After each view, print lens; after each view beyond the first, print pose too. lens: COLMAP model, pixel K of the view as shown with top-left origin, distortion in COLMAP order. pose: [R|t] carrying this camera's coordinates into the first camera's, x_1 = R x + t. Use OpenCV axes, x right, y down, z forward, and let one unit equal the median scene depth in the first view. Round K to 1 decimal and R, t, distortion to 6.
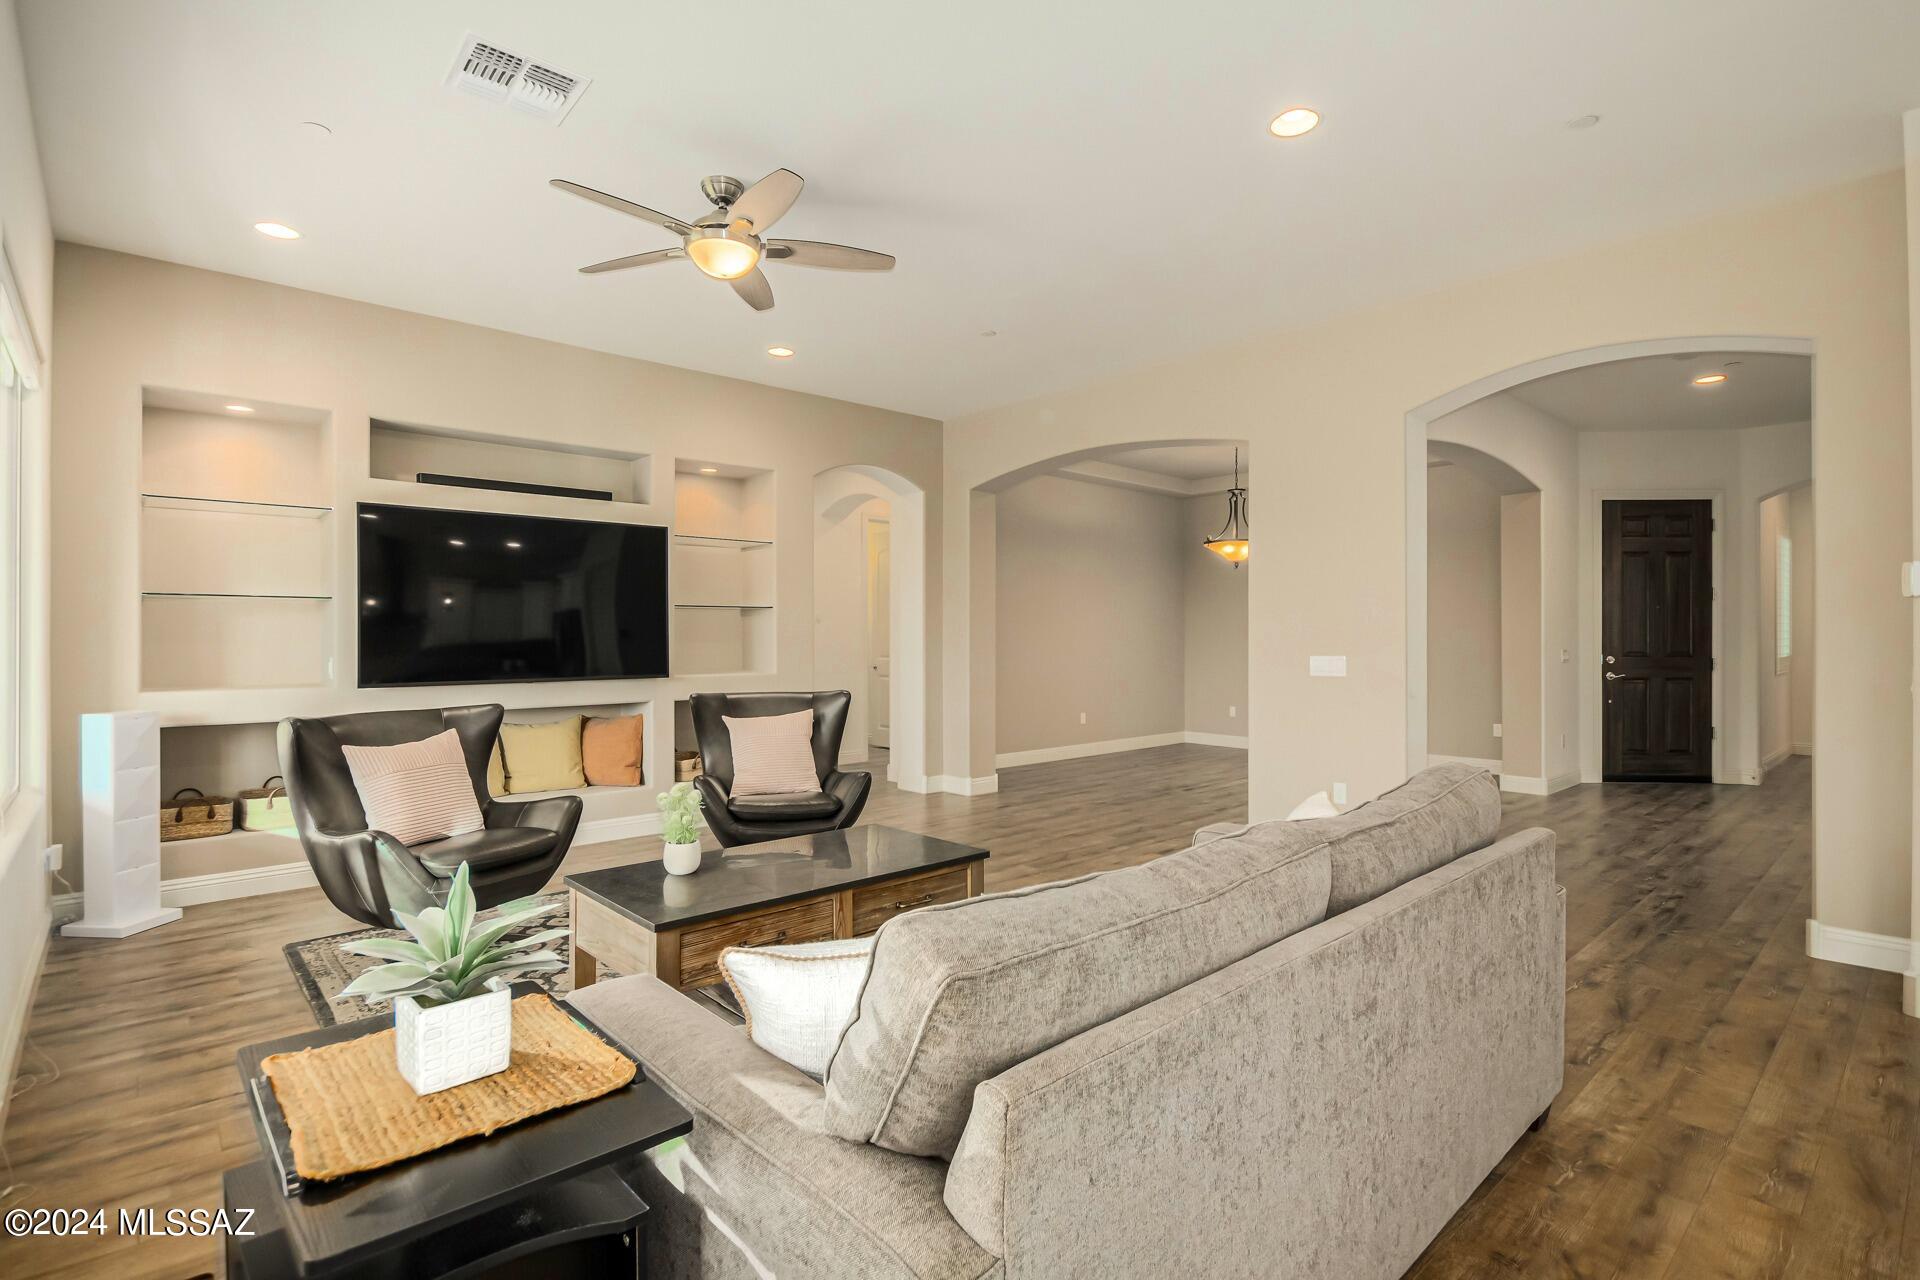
lens RADIAL K [[905.7, 0, 963.8], [0, 905.7, 630.9], [0, 0, 1]] dist [0.003875, -0.004743]
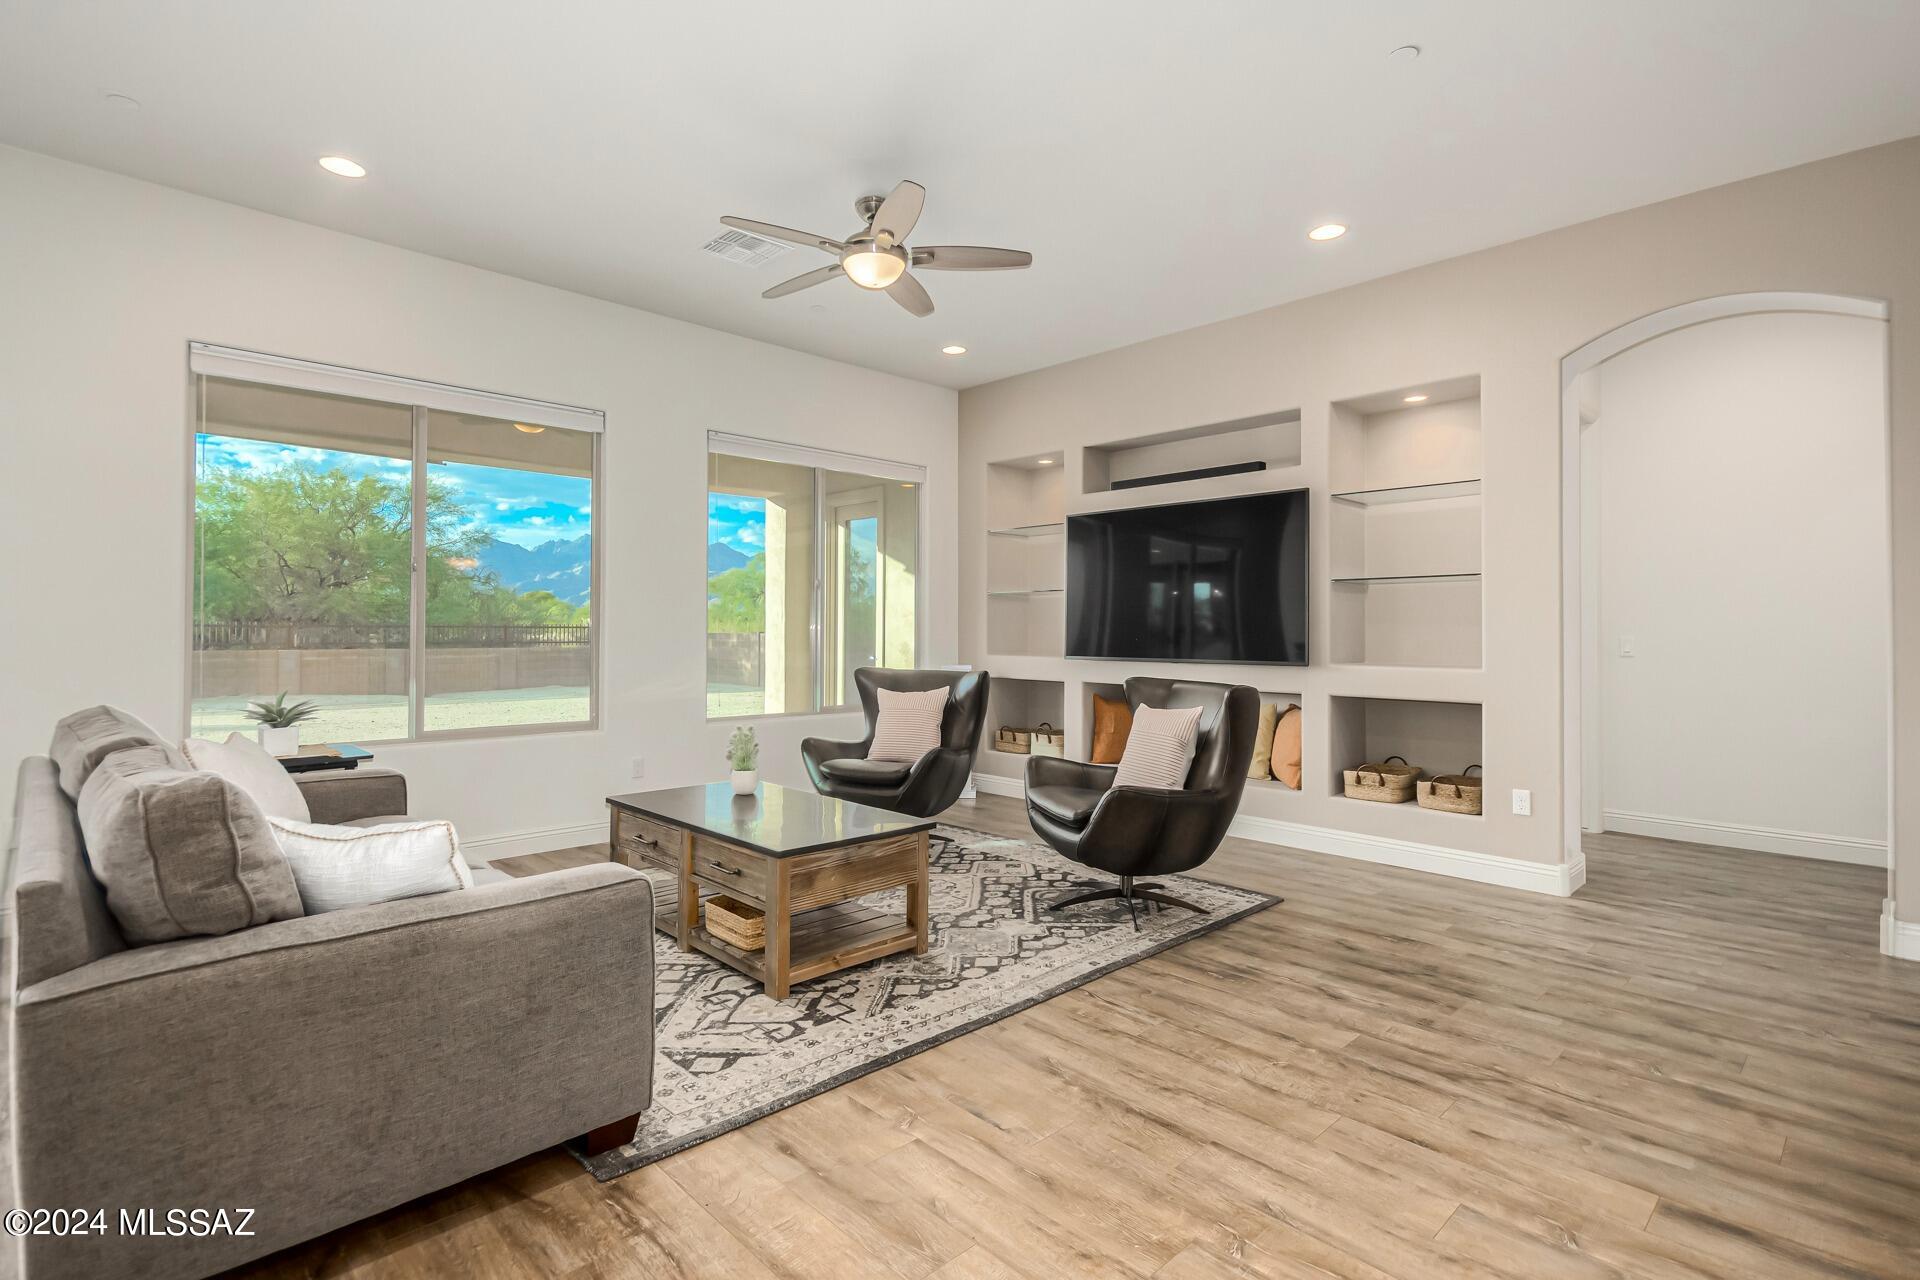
lens RADIAL K [[925.4, 0, 963.3], [0, 925.4, 628.0], [0, 0, 1]] dist [0.005354, 0.000358]
pose [[0.028201, -0.001119, -0.999602, 0.630522], [0.004172, 0.999991, -0.001001, 0.018305], [0.999594, -0.004142, 0.028205, 0.783423]]
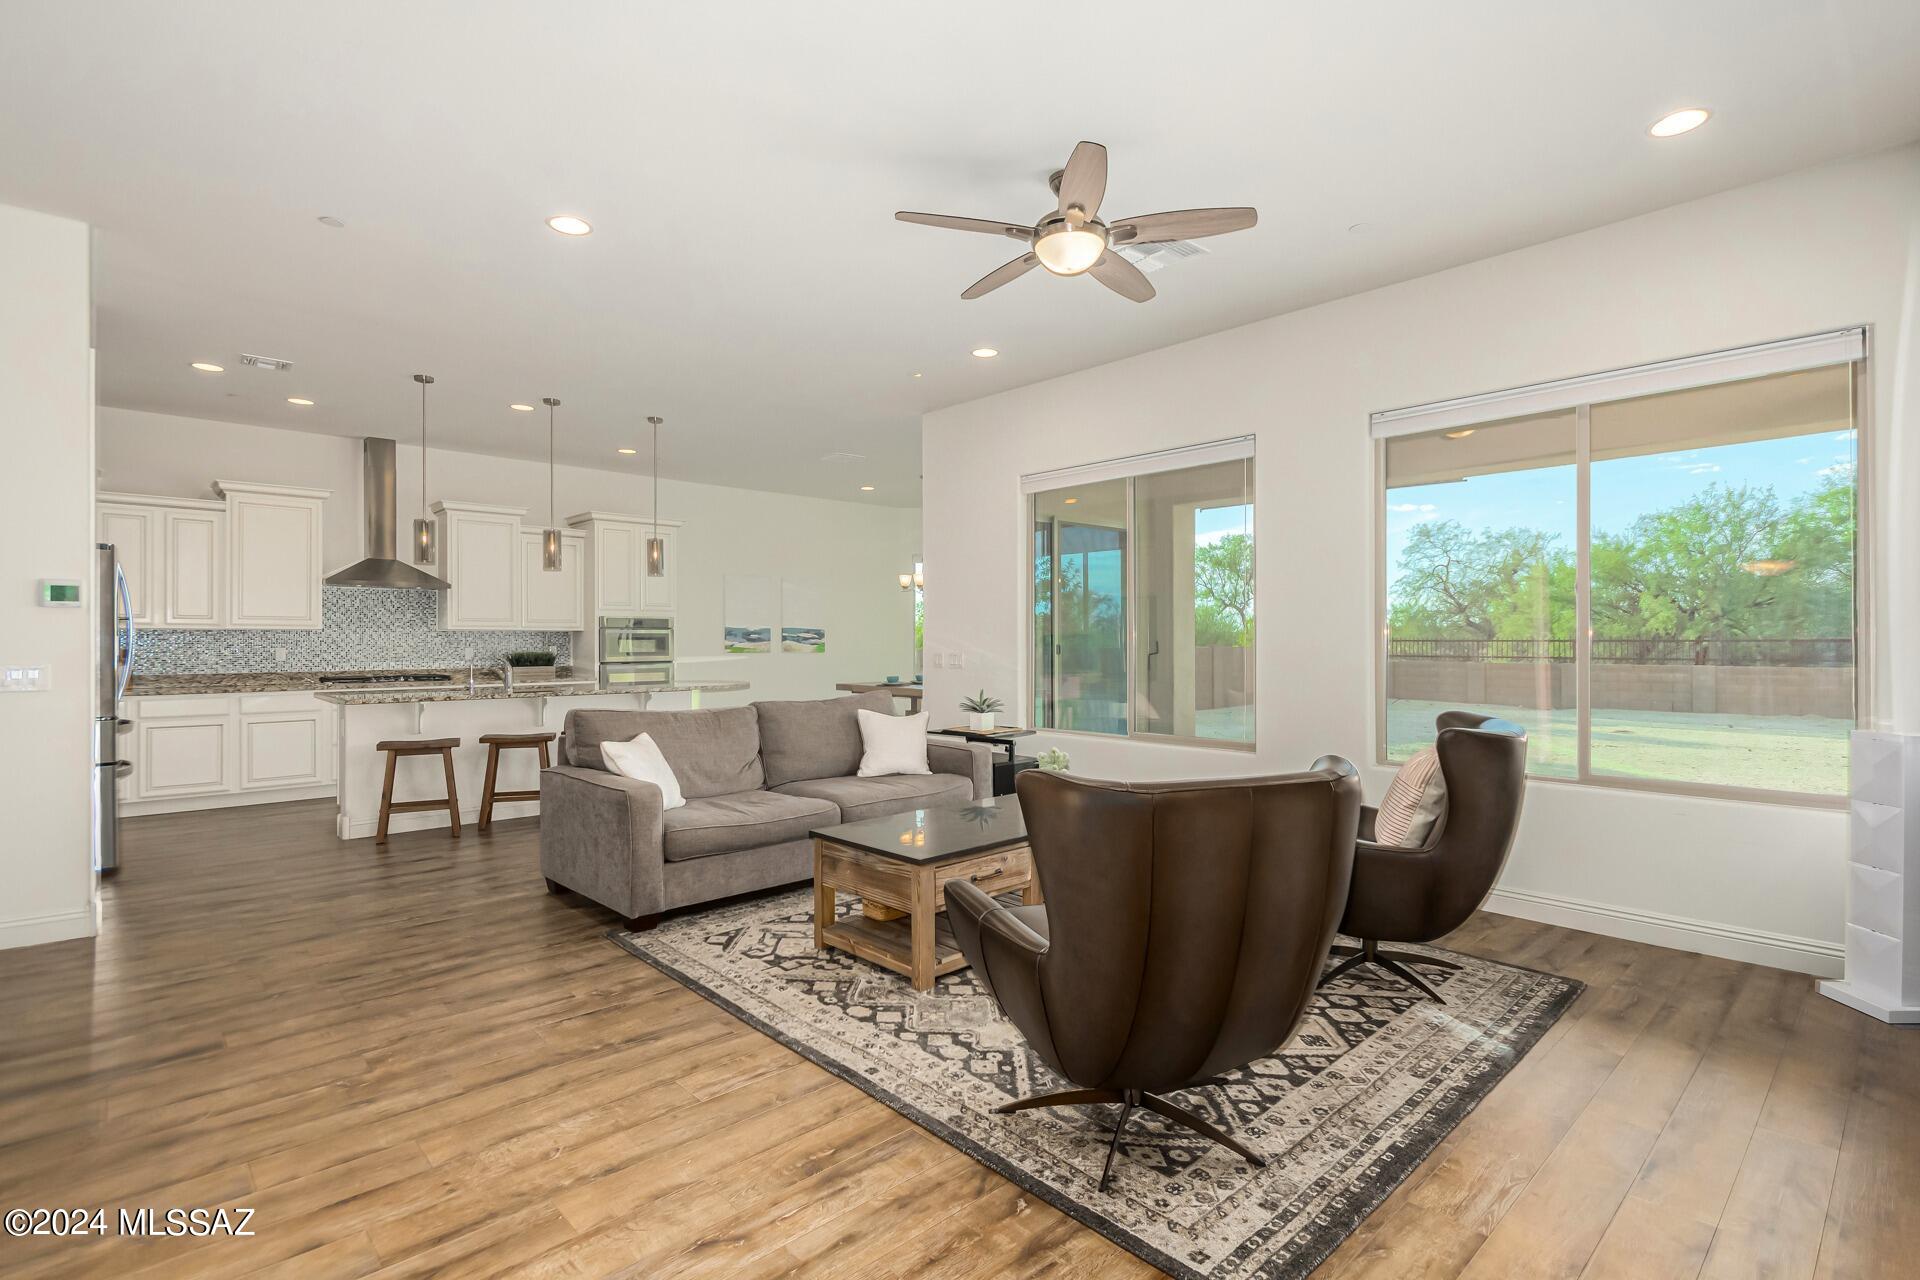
lens RADIAL K [[925.4, 0, 959.2], [0, 925.4, 634.1], [0, 0, 1]] dist [0.005354, 0.000358]
pose [[-0.999964, 0.001495, -0.008303, -0.096806], [0.001606, 0.999909, -0.013413, 0.011303], [0.008282, -0.013426, -0.999876, 1.455737]]
